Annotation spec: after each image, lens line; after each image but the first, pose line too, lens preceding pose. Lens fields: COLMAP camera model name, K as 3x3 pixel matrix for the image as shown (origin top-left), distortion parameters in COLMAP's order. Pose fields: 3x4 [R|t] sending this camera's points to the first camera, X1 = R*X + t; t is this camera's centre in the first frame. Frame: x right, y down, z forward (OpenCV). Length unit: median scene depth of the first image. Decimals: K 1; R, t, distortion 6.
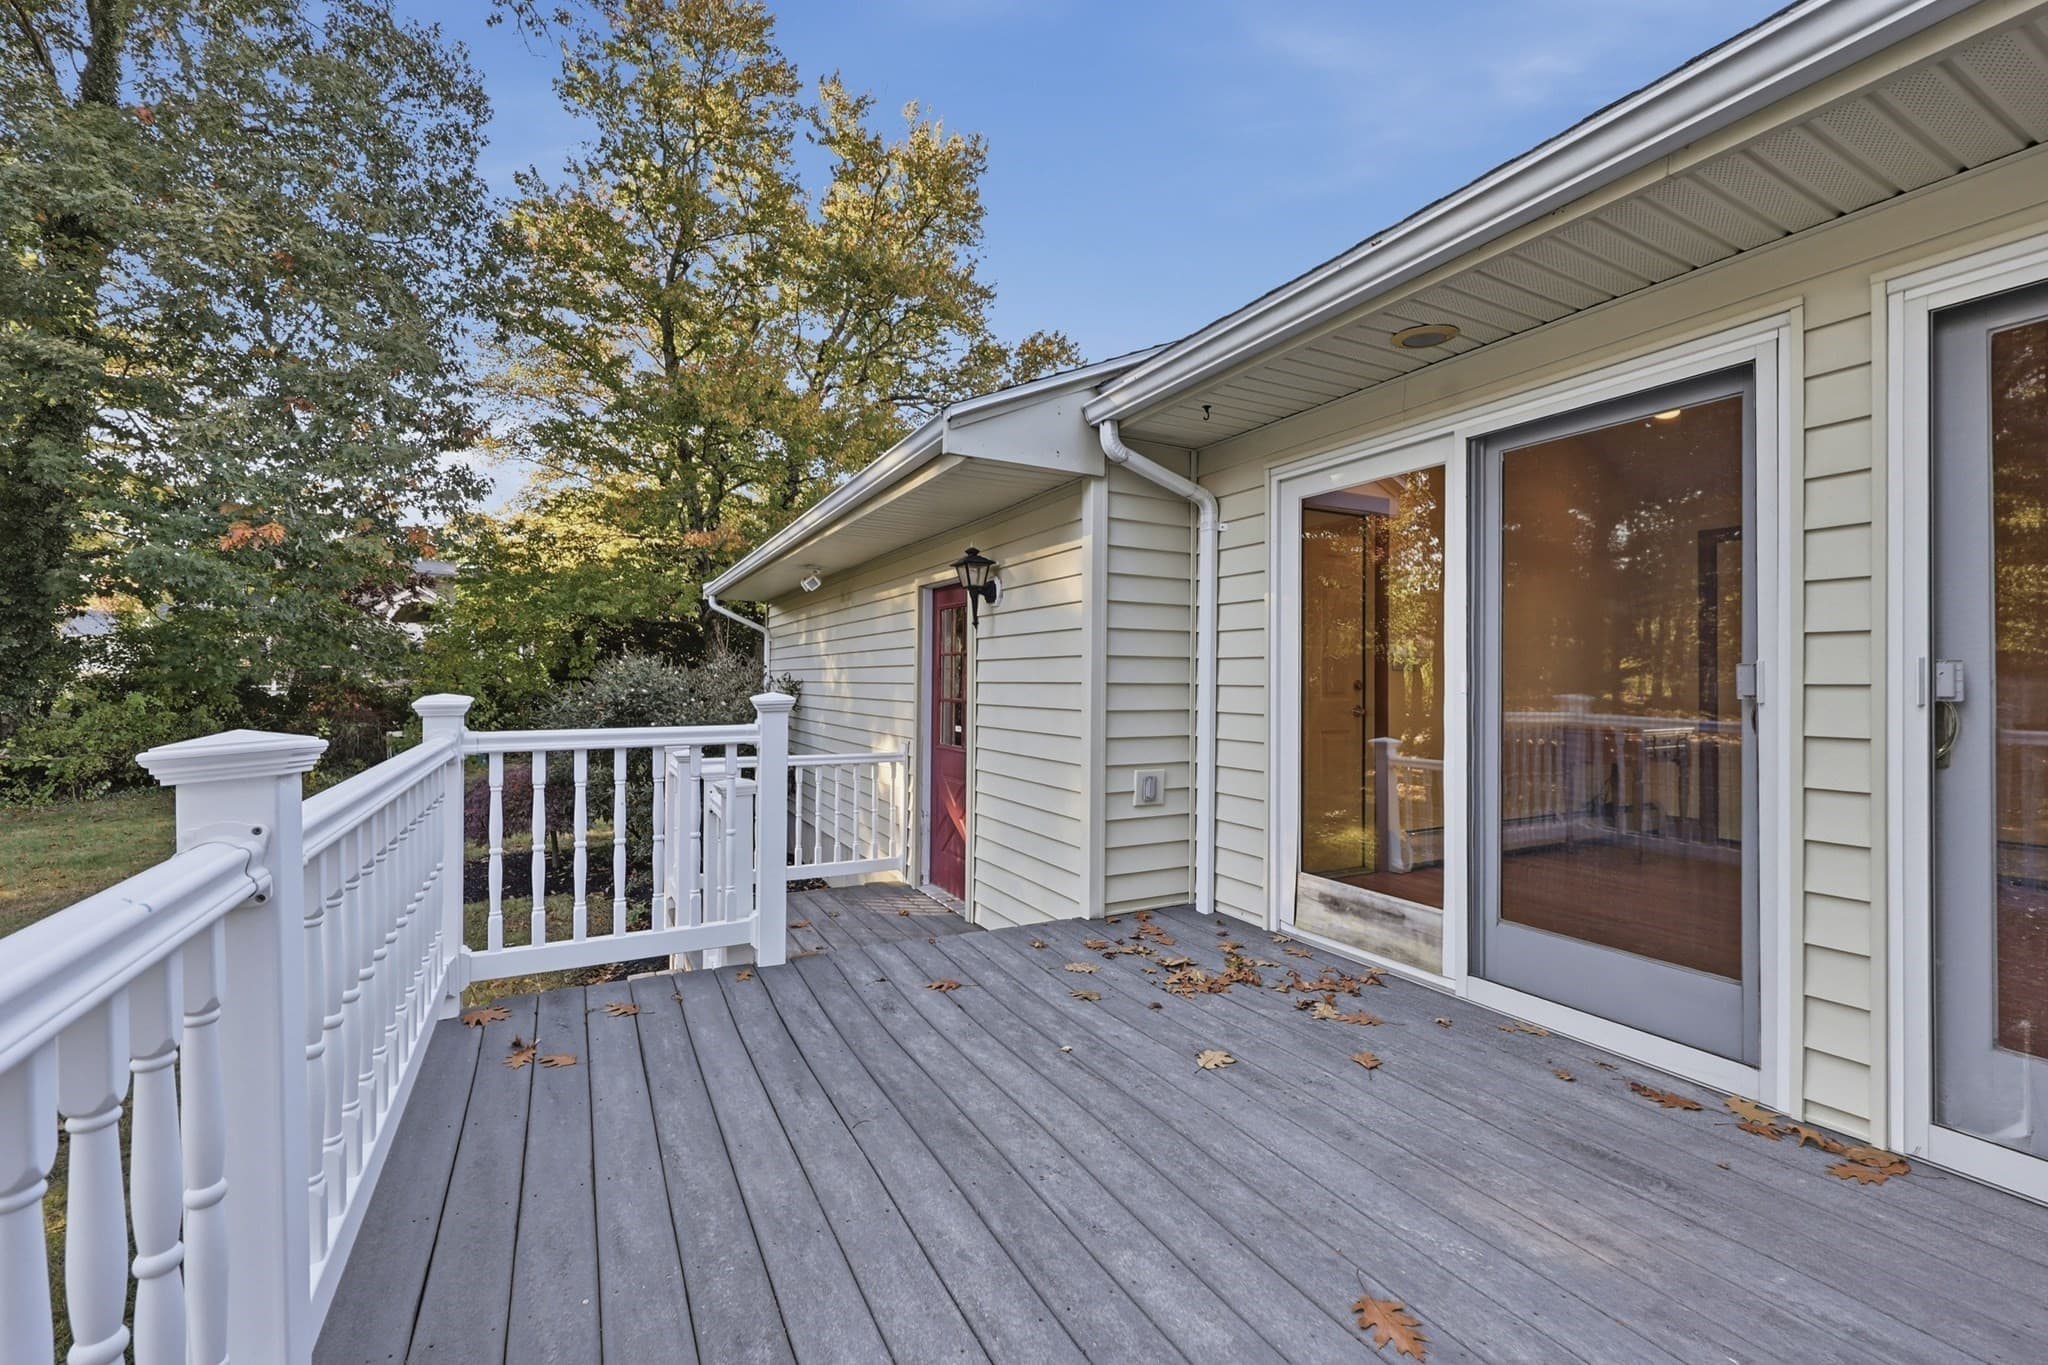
lens RADIAL K [[807.9, 0, 1011.8], [0, 807.9, 677.8], [0, 0, 1]] dist [0.001679, 0.000054]
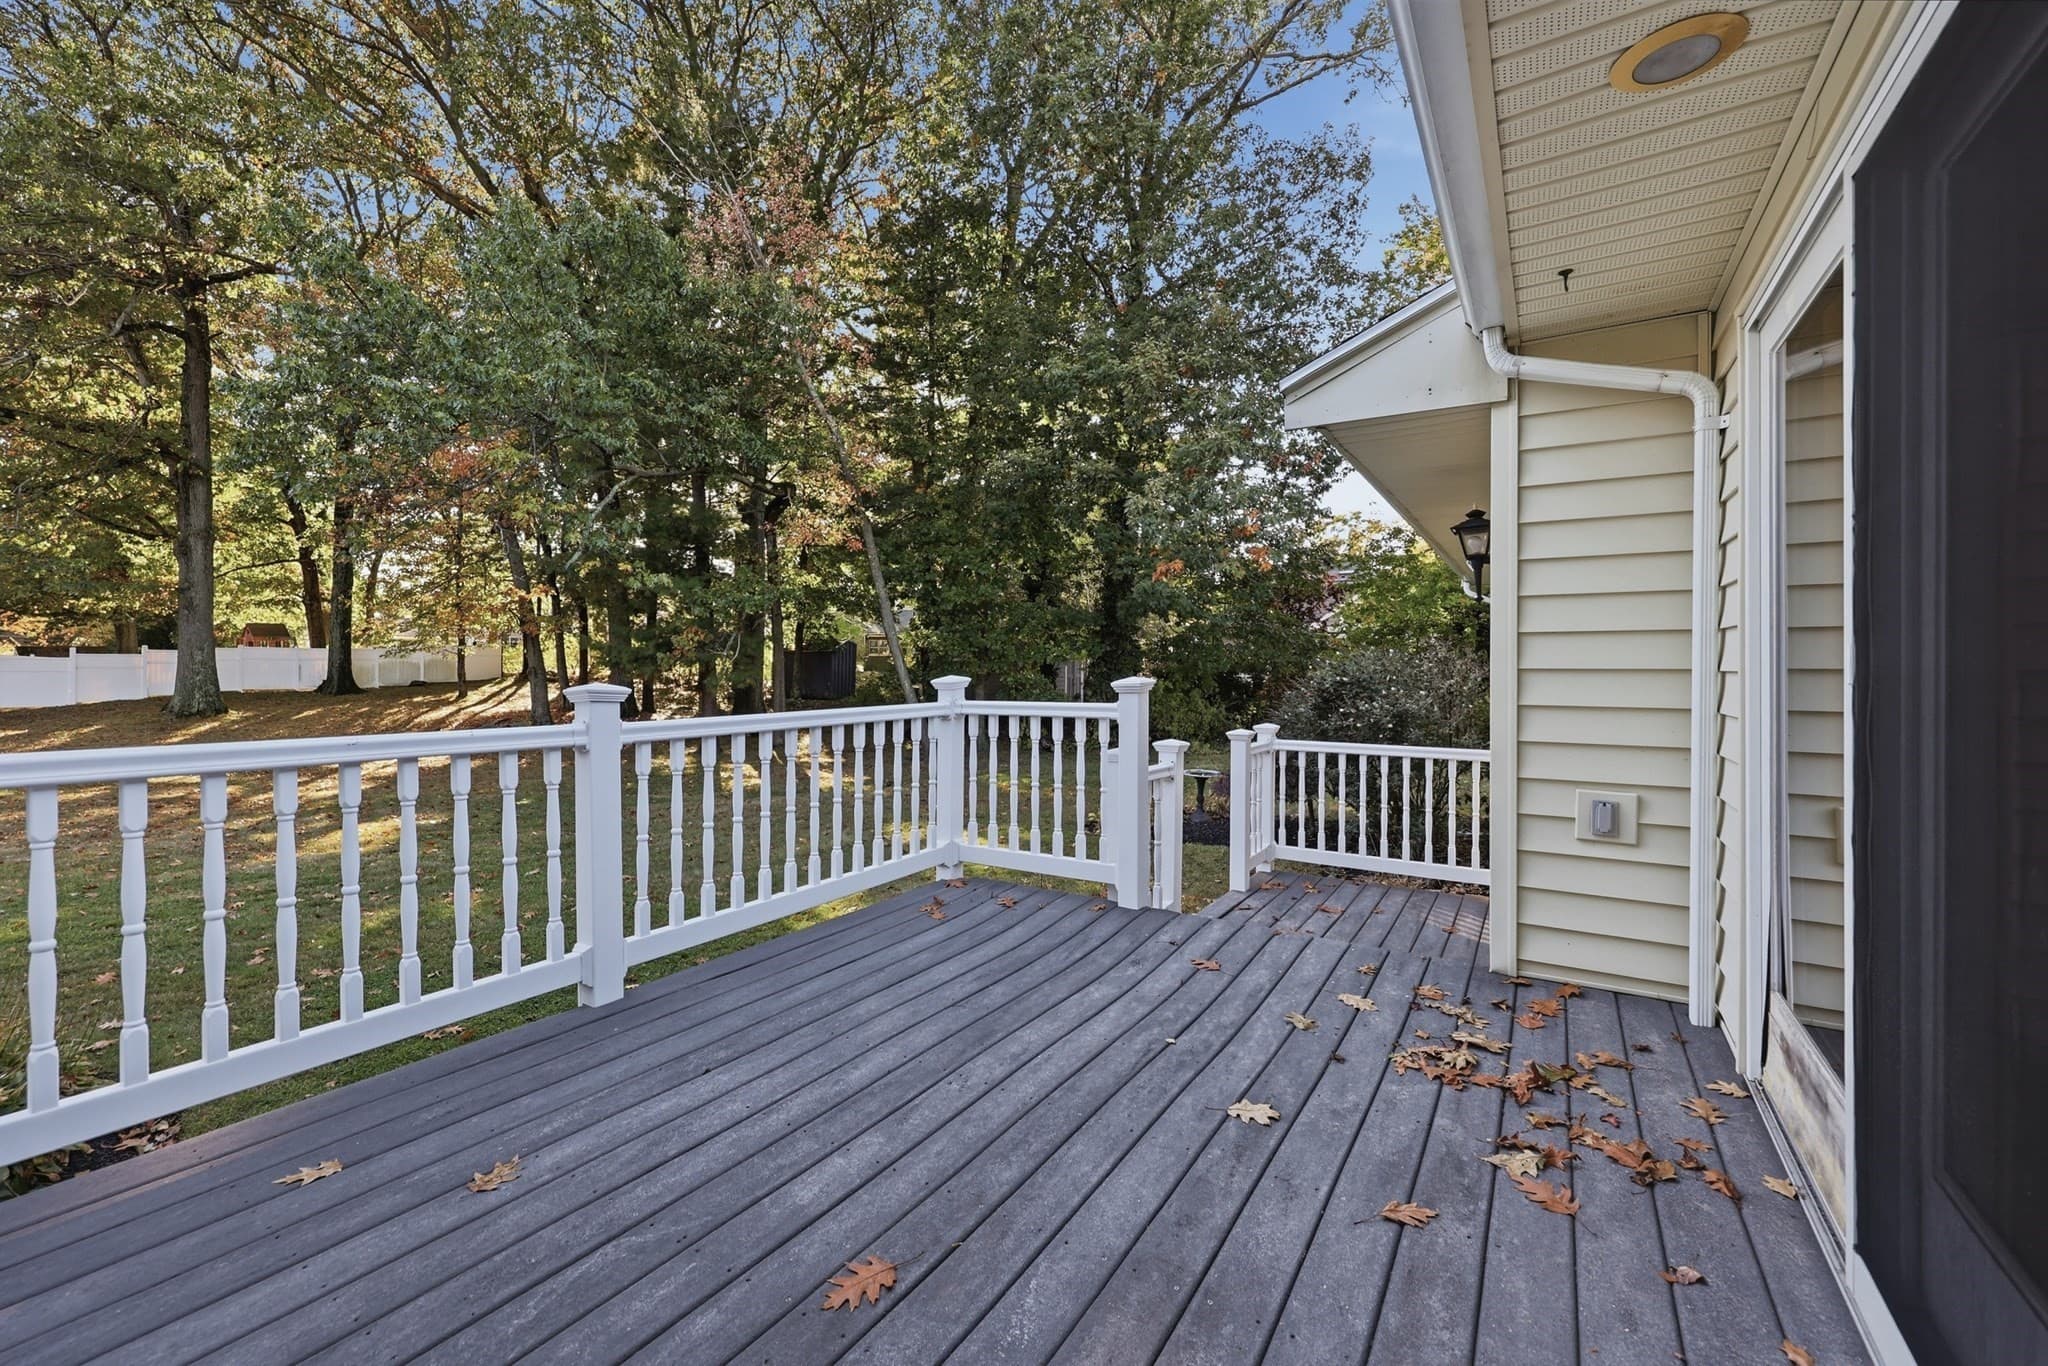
lens RADIAL K [[805.0, 0, 1076.0], [0, 805.0, 661.4], [0, 0, 1]] dist [-0.001615, -0.000069]
pose [[0.542203, -0.011421, -0.840170, 0.738711], [0.003119, 0.999928, -0.011580, 0.010037], [0.840242, 0.003658, 0.542200, 0.334759]]
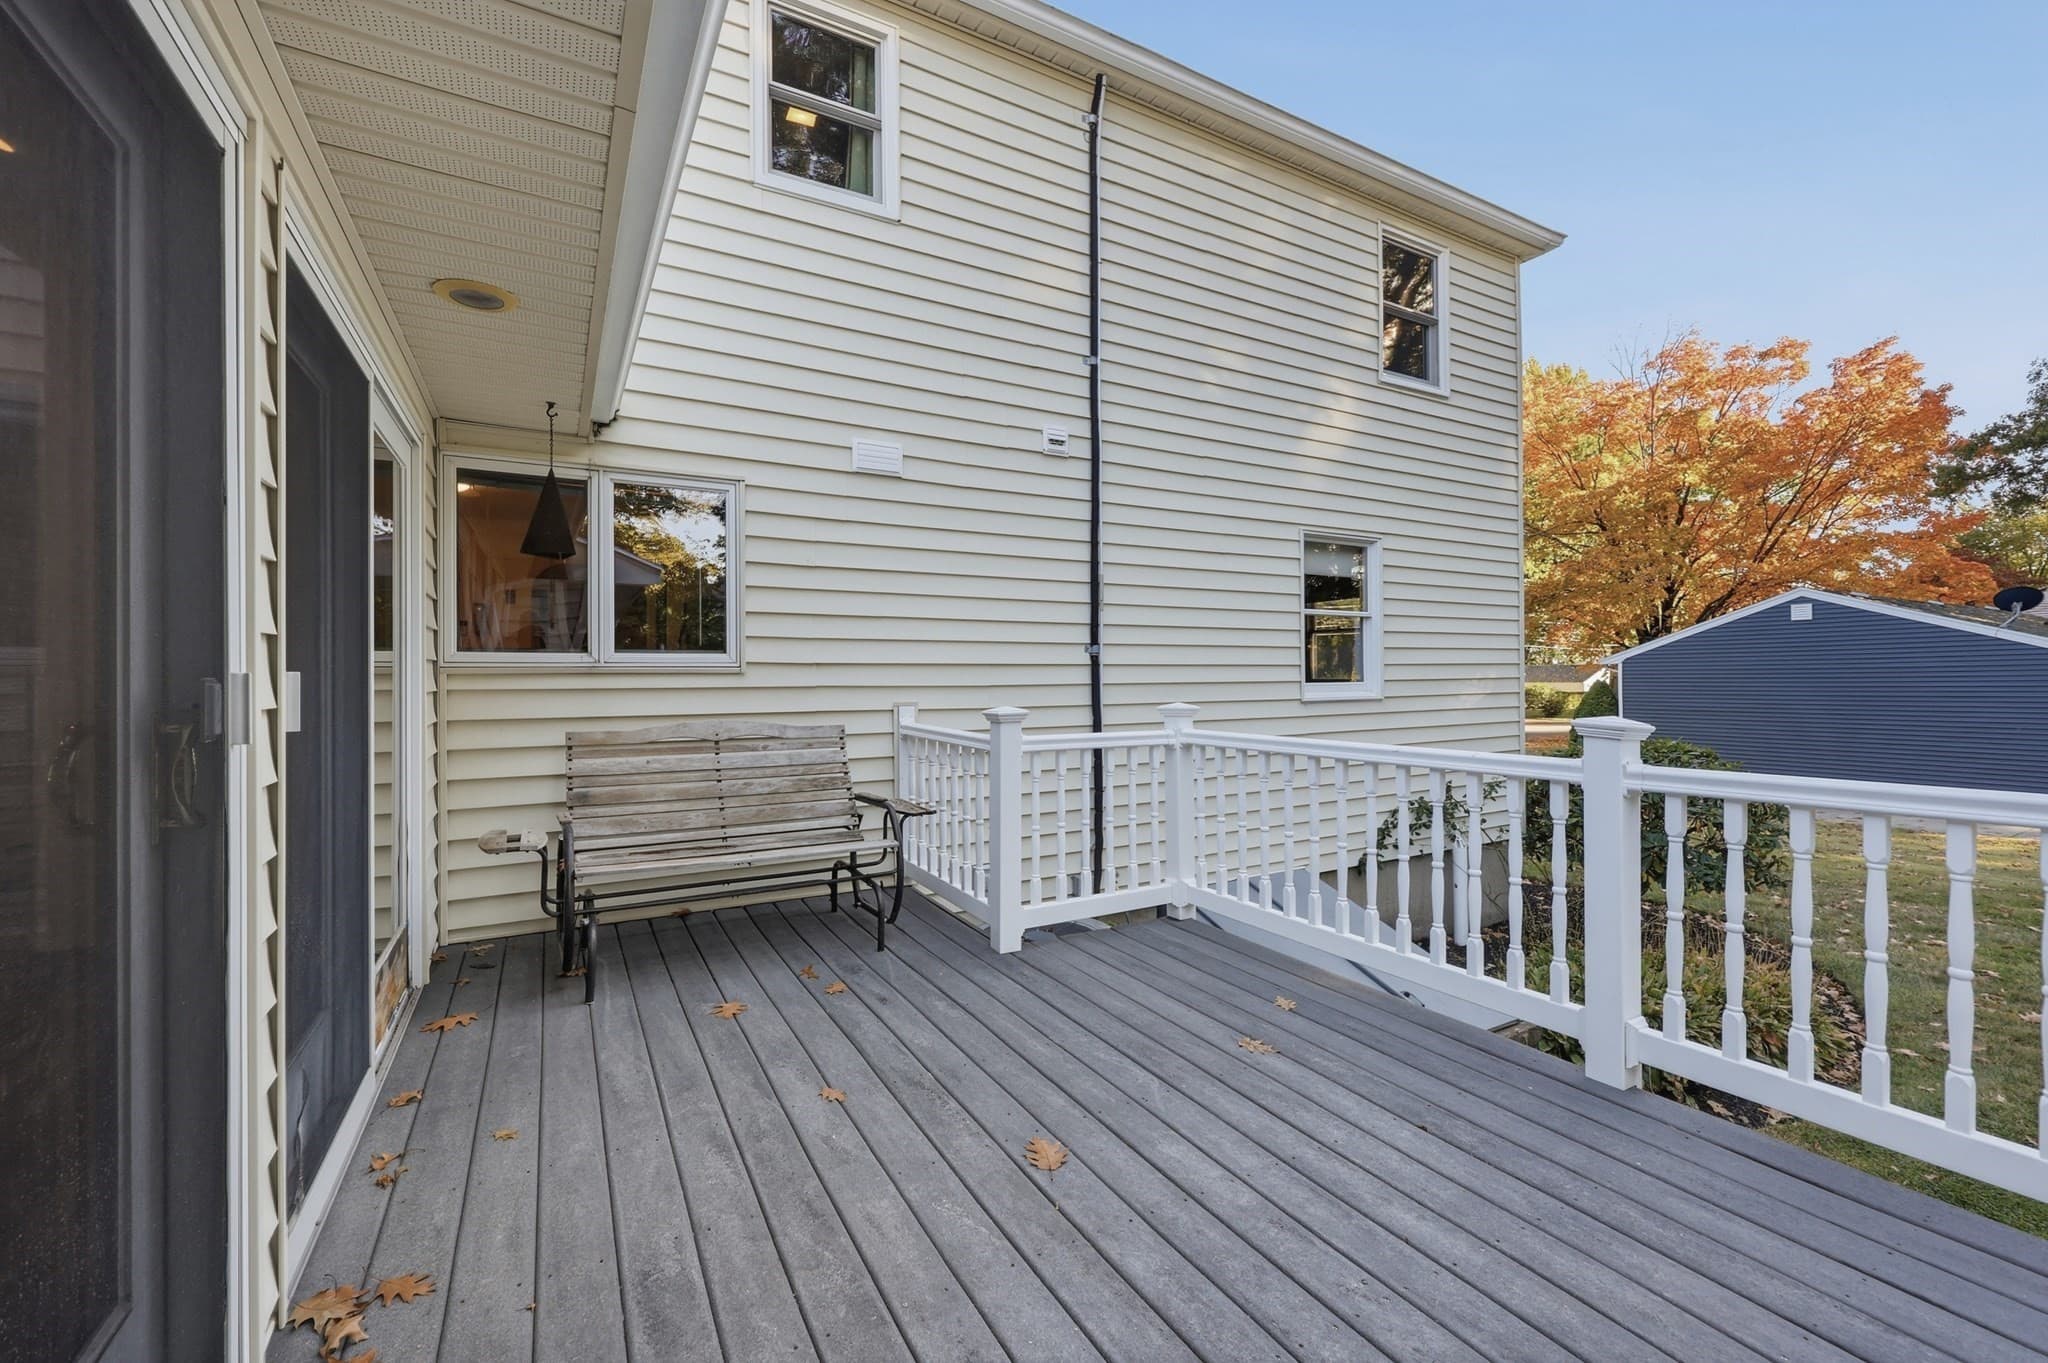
lens RADIAL K [[834.6, 0, 1025.6], [0, 834.6, 672.5], [0, 0, 1]] dist [0.002007, 0.000177]
pose [[-0.998397, -0.025110, -0.050727, 0.290992], [-0.023791, 0.999367, -0.026453, 0.013395], [0.051359, -0.025203, -0.998362, 1.210755]]
